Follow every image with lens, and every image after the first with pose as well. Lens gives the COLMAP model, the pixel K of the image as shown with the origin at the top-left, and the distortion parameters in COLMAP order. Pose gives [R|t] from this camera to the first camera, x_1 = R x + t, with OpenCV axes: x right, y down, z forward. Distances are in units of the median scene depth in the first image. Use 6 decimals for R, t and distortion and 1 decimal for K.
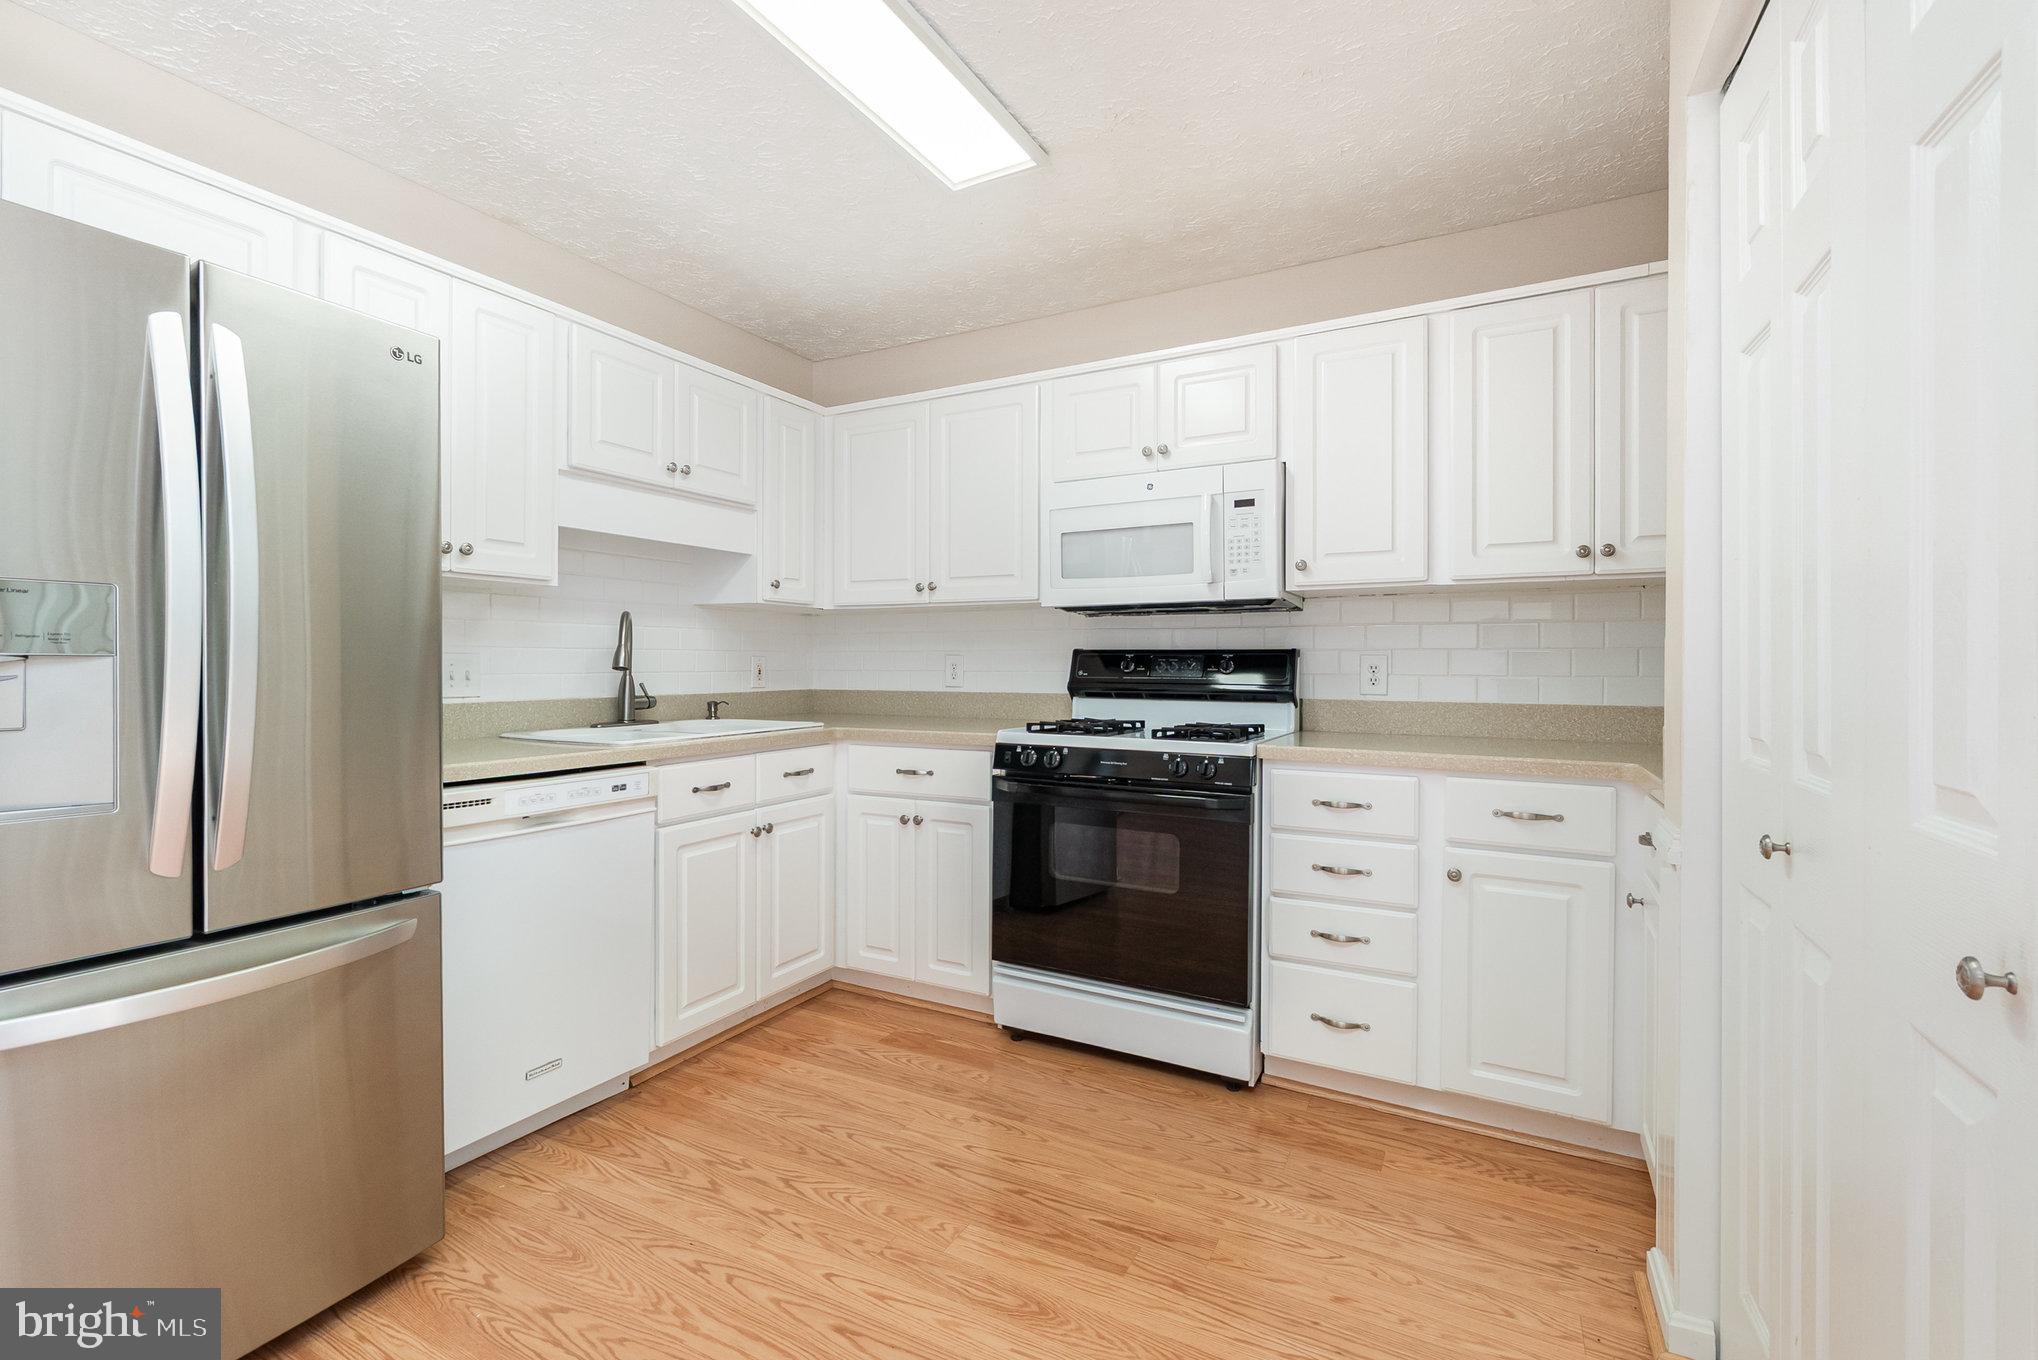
lens RADIAL K [[899.2, 0, 1012.1], [0, 899.2, 672.7], [0, 0, 1]] dist [-0.002670, -0.000042]
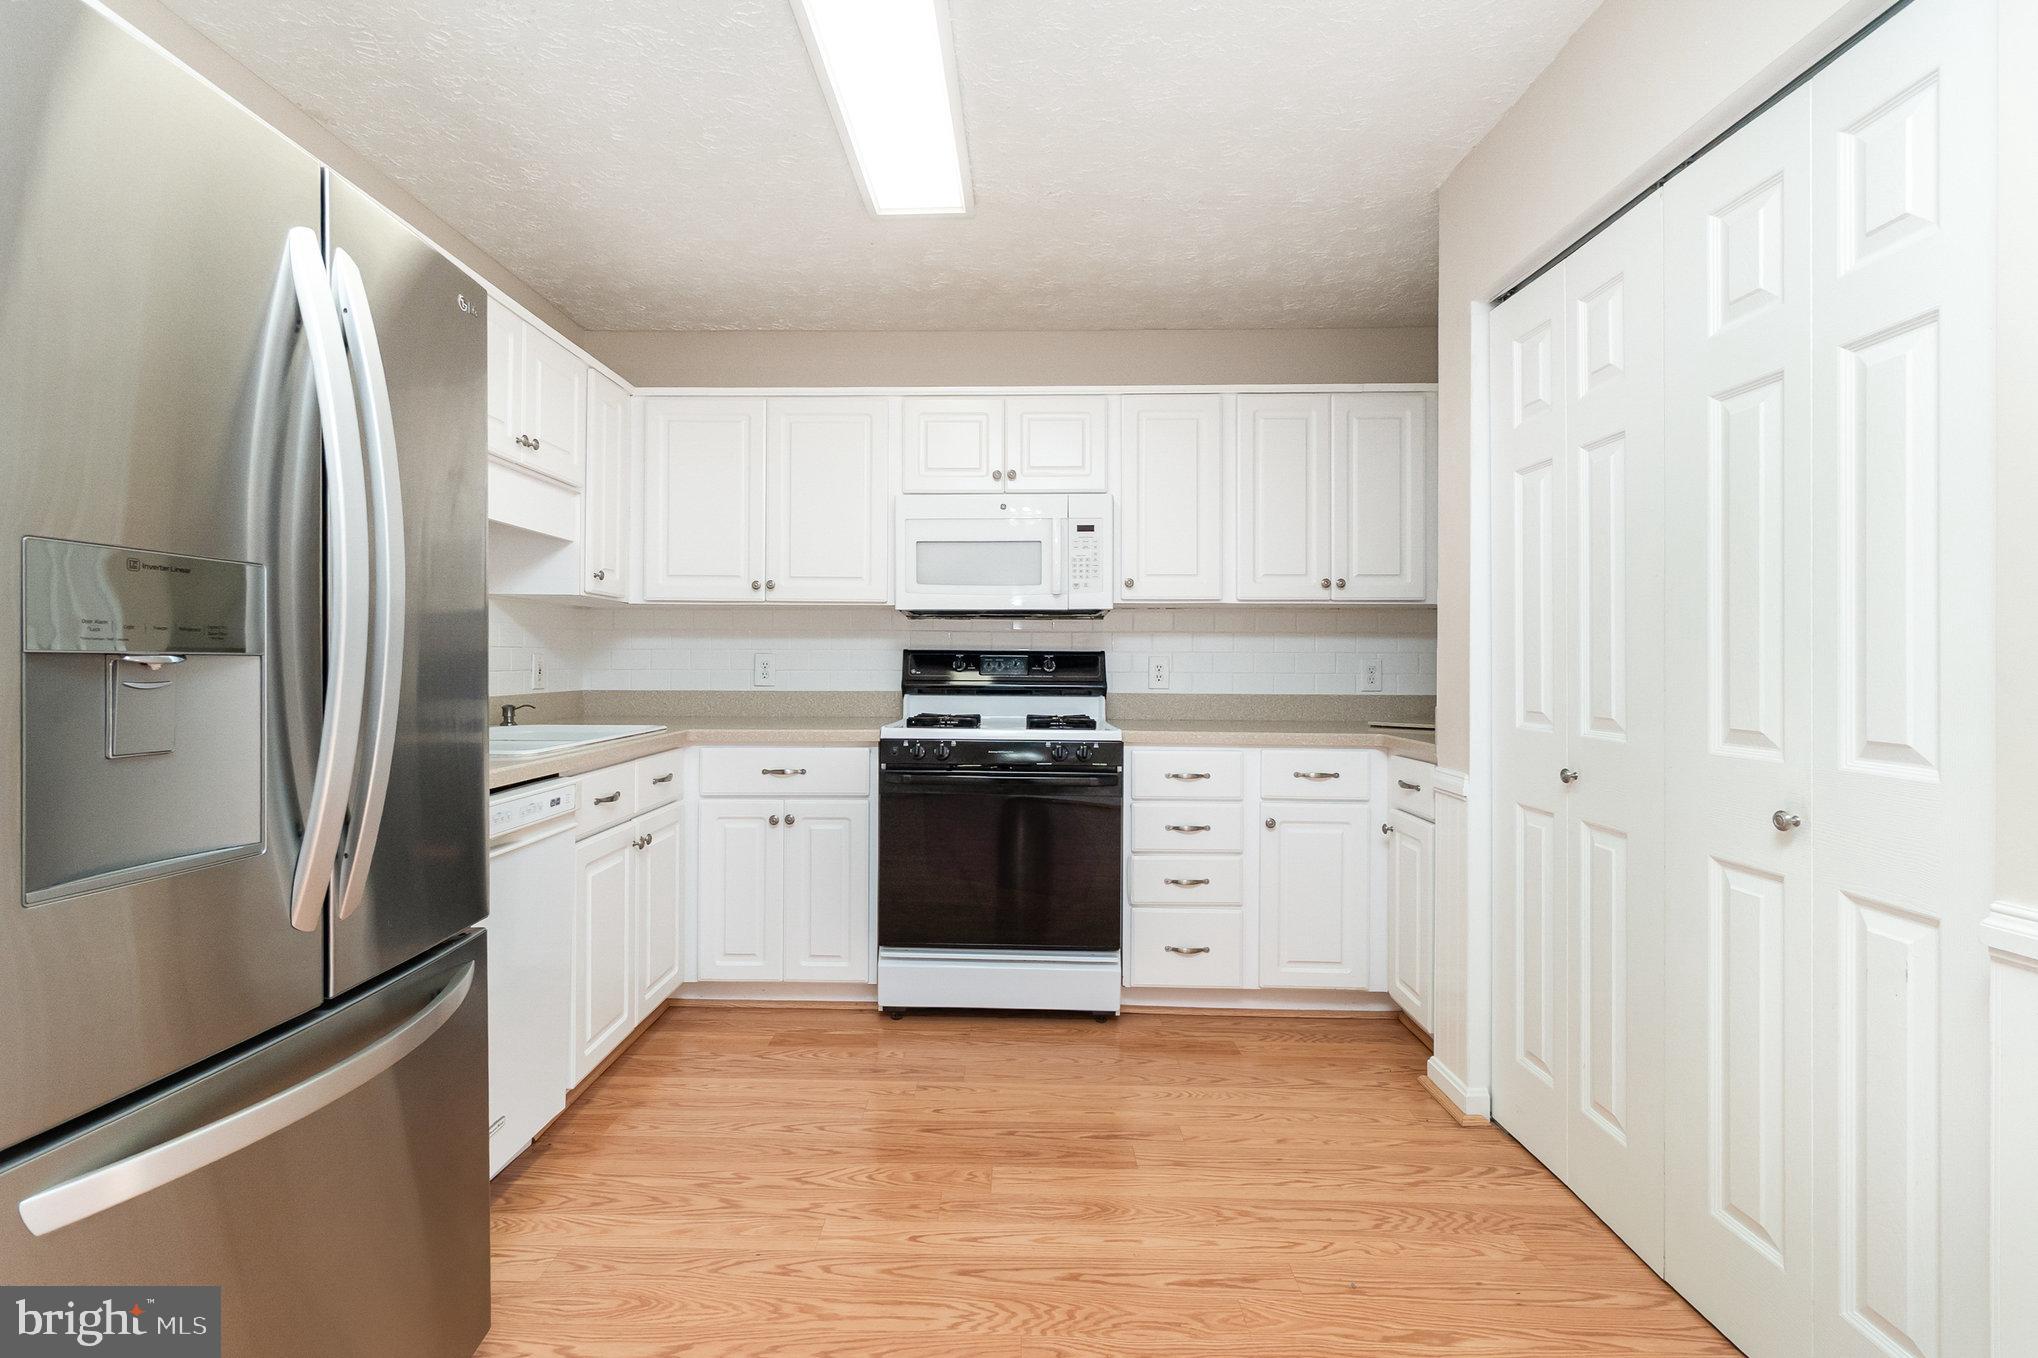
lens RADIAL K [[899.2, 0, 1010.3], [0, 899.2, 664.6], [0, 0, 1]] dist [-0.002670, -0.000042]
pose [[0.886586, 0.000938, 0.462562, -0.414608], [0.001272, 0.999989, -0.004466, -0.004330], [-0.462561, 0.004547, 0.886576, -0.002370]]
